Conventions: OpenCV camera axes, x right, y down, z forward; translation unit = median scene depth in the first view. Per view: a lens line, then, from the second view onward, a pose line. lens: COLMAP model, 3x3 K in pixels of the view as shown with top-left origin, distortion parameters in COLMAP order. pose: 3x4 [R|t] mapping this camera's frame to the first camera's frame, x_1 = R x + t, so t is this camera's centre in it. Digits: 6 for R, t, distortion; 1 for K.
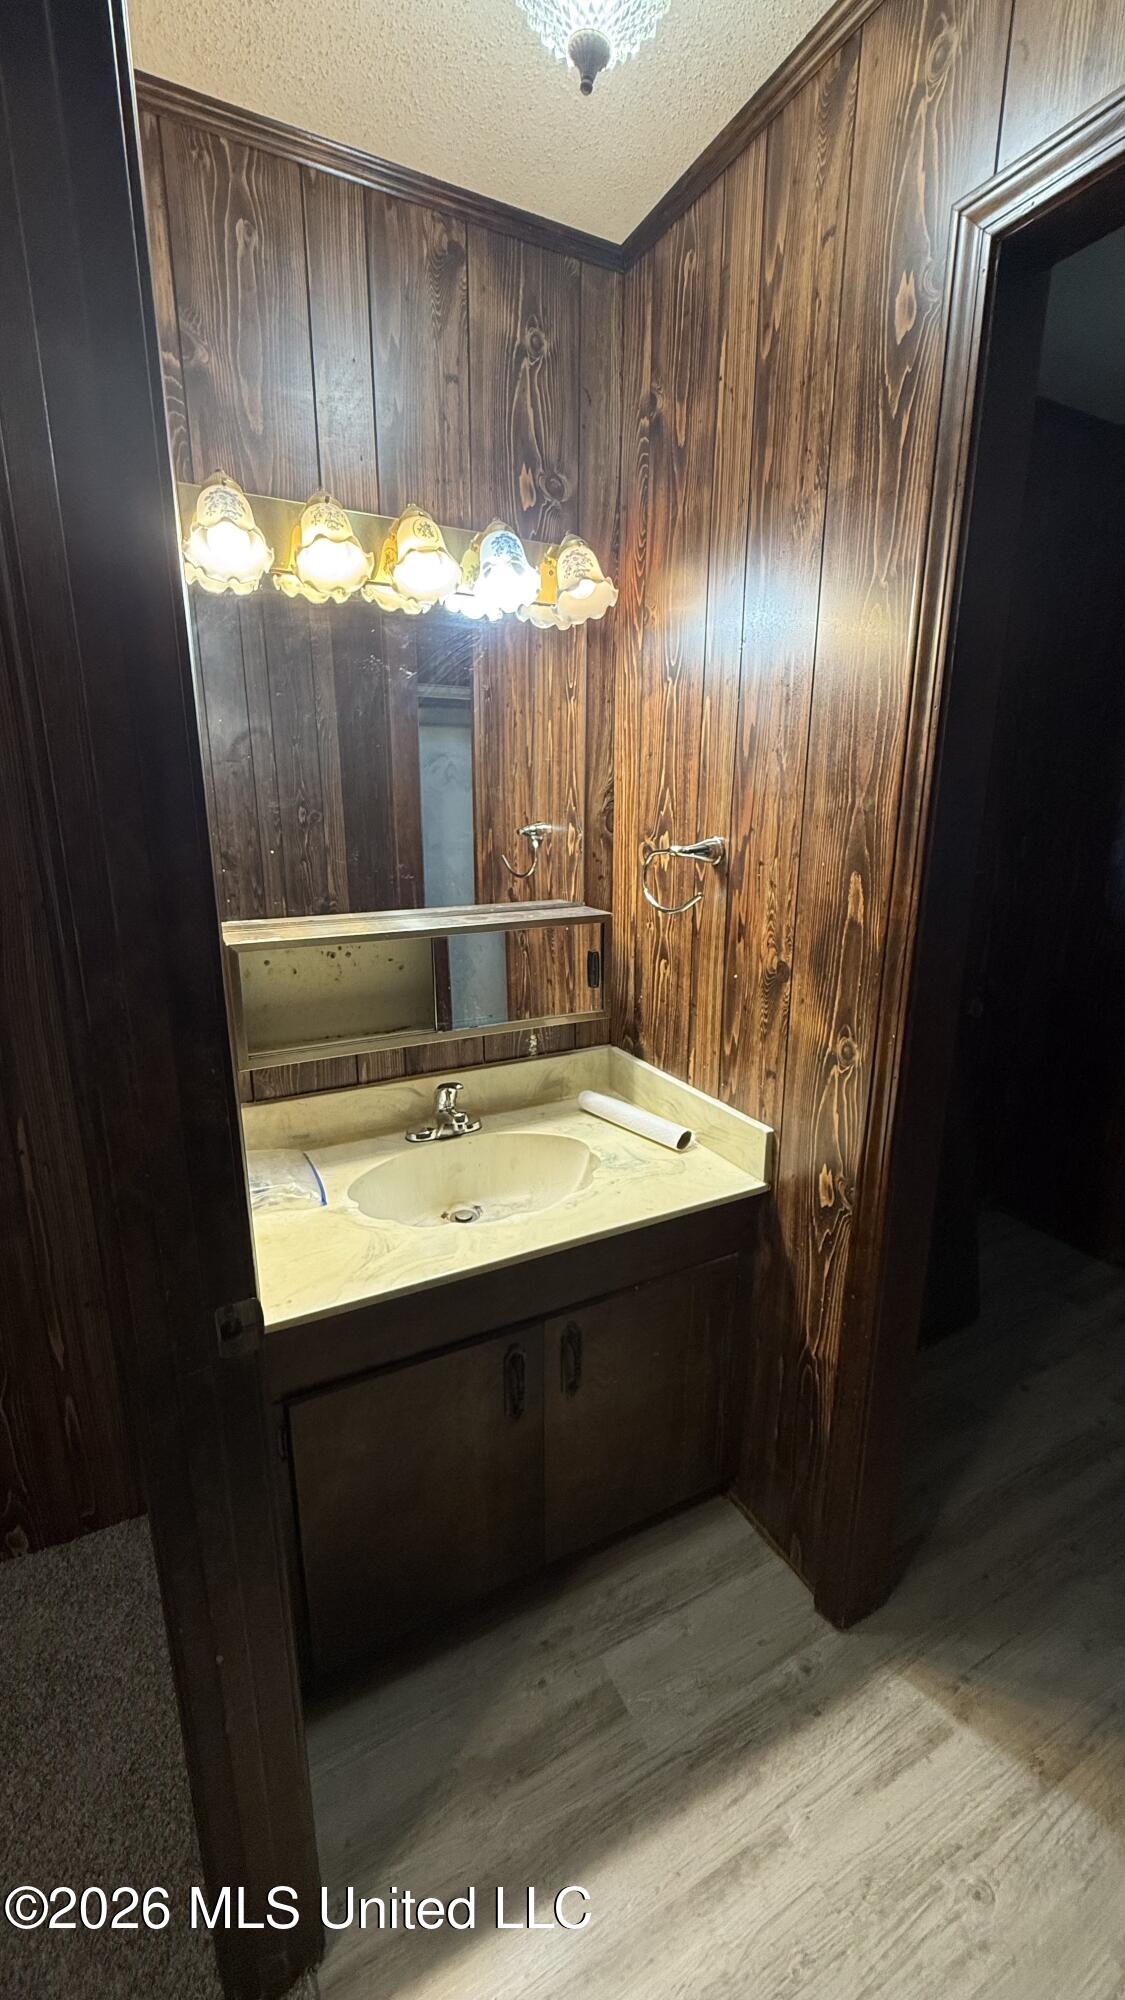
lens RADIAL K [[794.1, 0, 566.8], [0, 794.1, 990.0], [0, 0, 1]] dist [-0.002911, 0.000096]
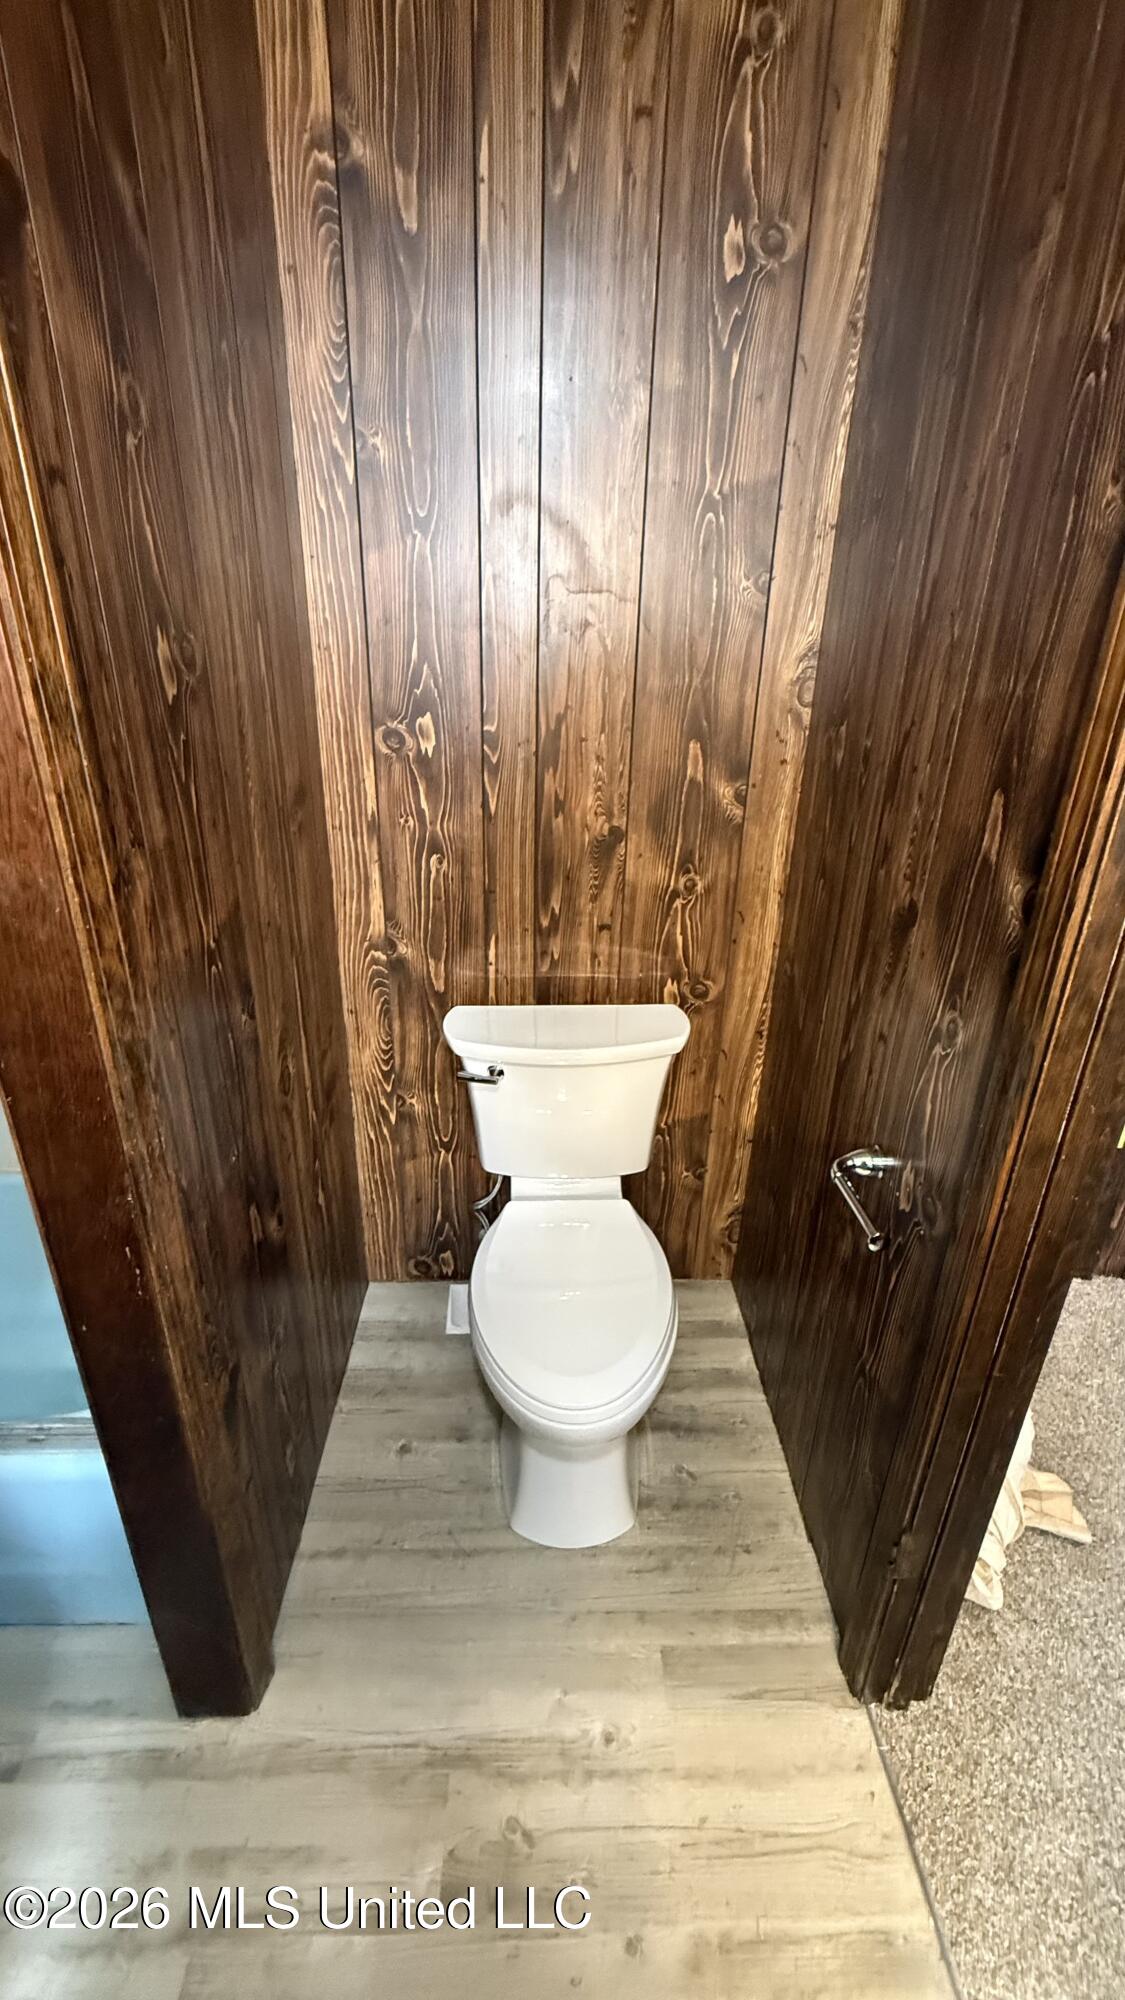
lens RADIAL K [[794.1, 0, 570.1], [0, 794.1, 997.1], [0, 0, 1]] dist [-0.002911, 0.000096]
pose [[0.447538, -0.339196, 0.827439, -0.767138], [0.194664, 0.940037, 0.280066, -0.133406], [-0.872821, 0.035732, 0.486731, 0.489620]]
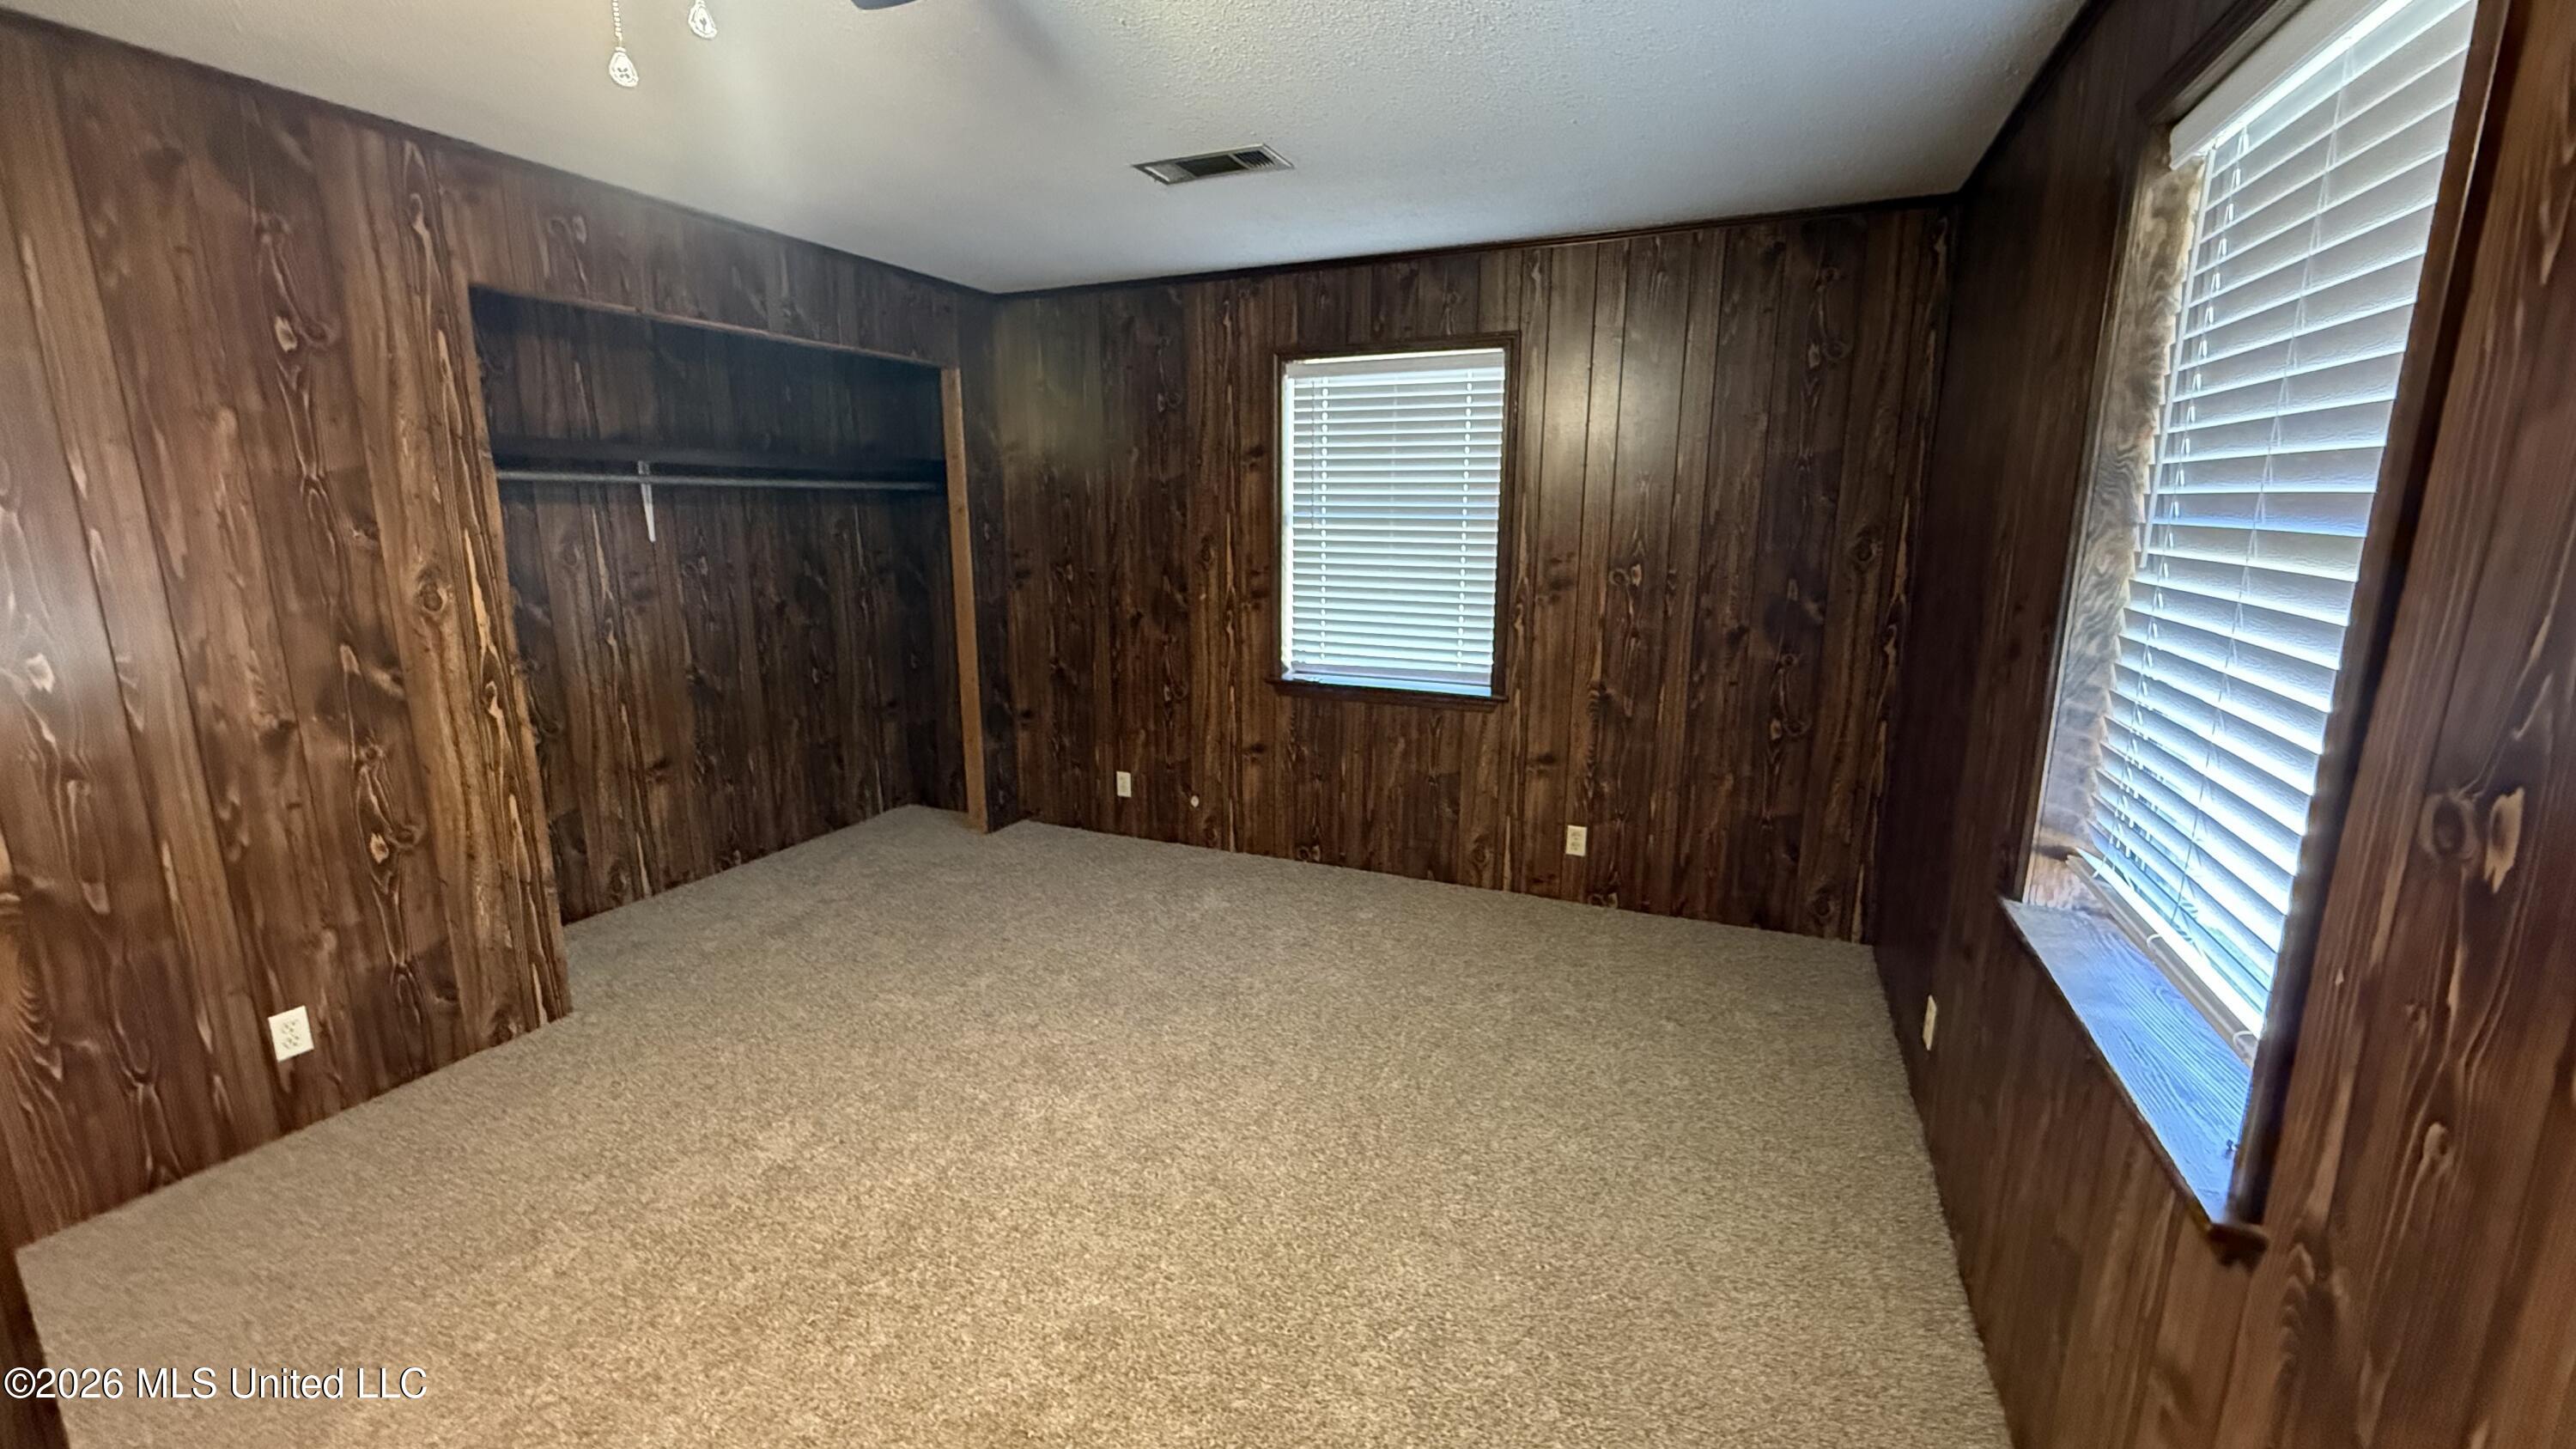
lens RADIAL K [[1022.9, 0, 1285.1], [0, 1022.9, 714.9], [0, 0, 1]] dist [-0.002911, 0.000096]
pose [[0.782130, -0.133511, 0.608644, -2.203687], [0.155843, 0.987646, 0.016386, -0.033126], [-0.603313, 0.082037, 0.793274, -0.344803]]
